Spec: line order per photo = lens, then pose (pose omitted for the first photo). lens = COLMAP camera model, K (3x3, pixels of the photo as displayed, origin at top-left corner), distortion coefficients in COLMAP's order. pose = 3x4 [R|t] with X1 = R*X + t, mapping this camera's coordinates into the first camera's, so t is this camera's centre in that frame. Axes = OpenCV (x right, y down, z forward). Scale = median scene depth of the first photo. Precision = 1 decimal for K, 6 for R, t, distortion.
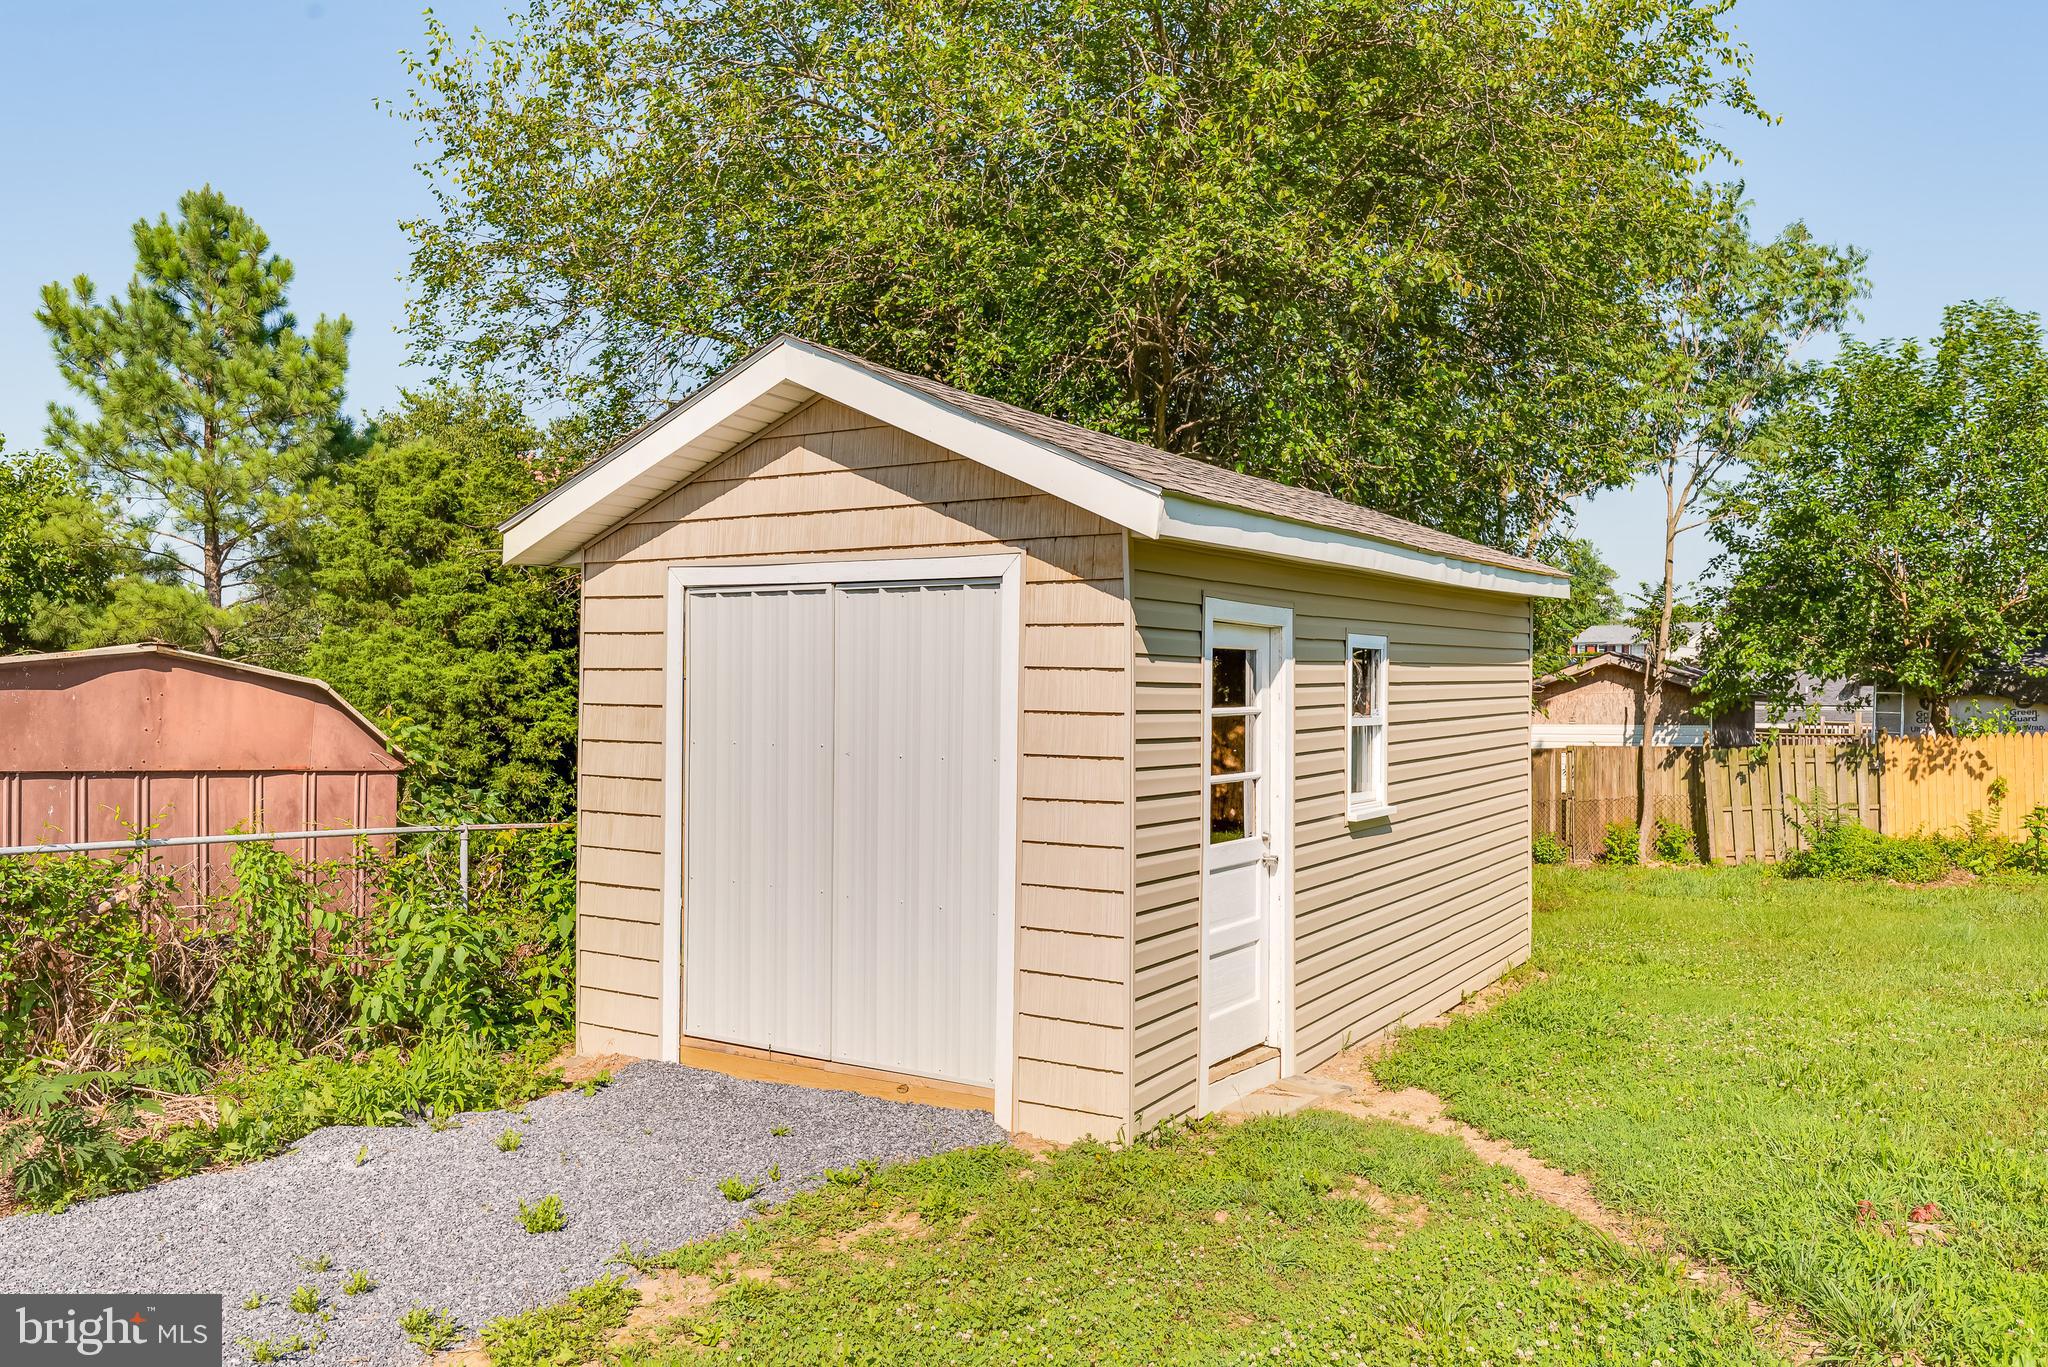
lens RADIAL K [[1326.2, 0, 1069.4], [0, 1326.2, 688.3], [0, 0, 1]] dist [-0.001596, -0.000435]
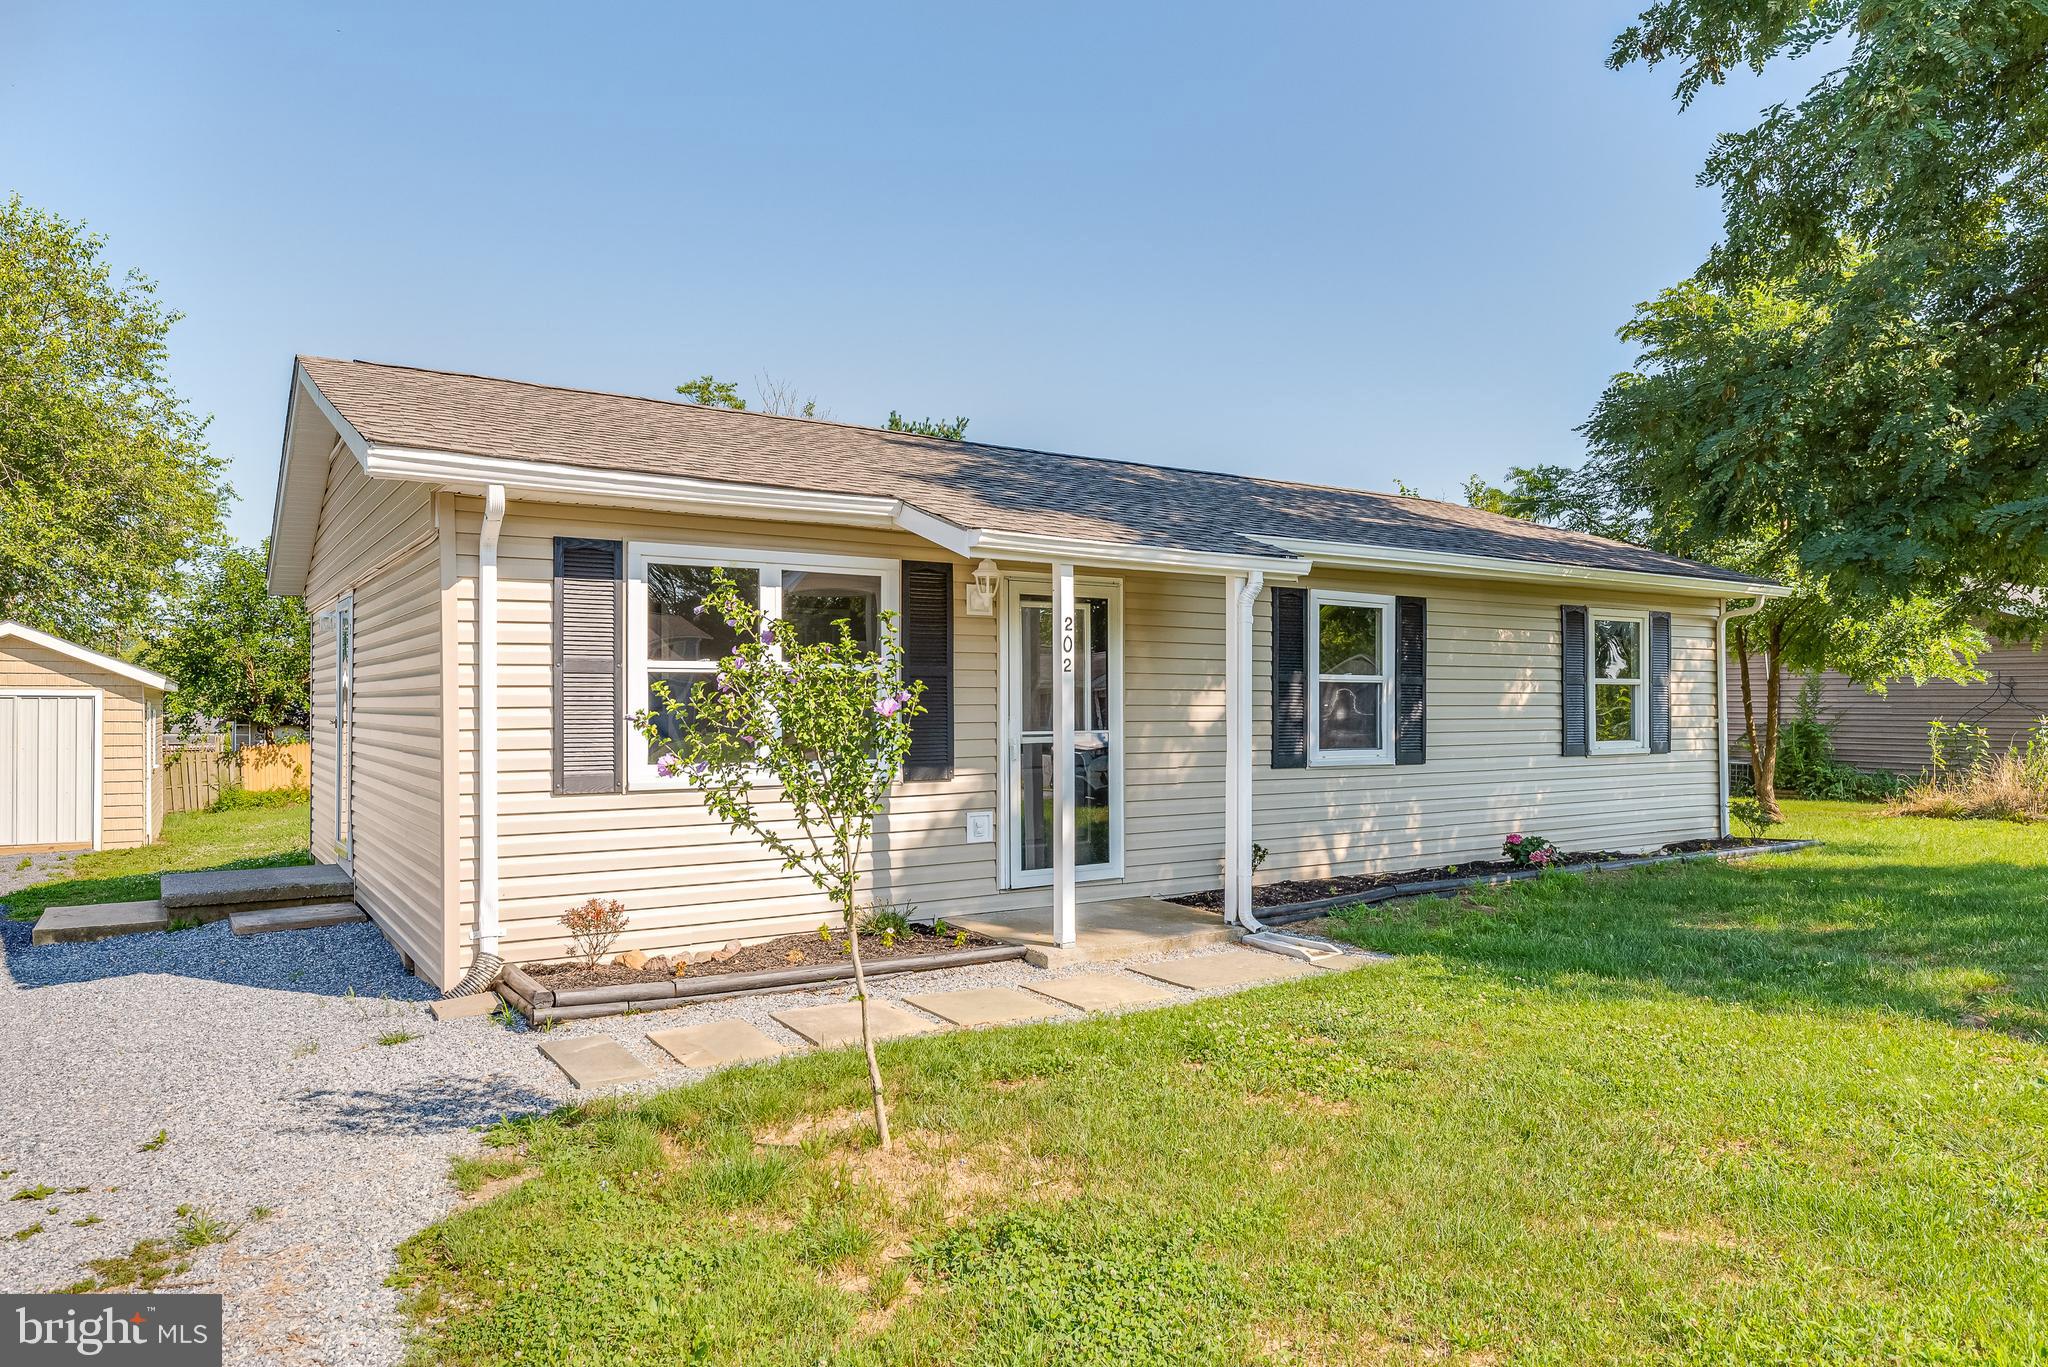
lens RADIAL K [[1326.2, 0, 1069.4], [0, 1326.2, 688.3], [0, 0, 1]] dist [-0.001596, -0.000435]
pose [[0.371159, 0.009670, 0.928519, -0.791343], [0.012871, 0.999796, -0.015557, -0.005458], [-0.928480, 0.017725, 0.370959, -0.911124]]
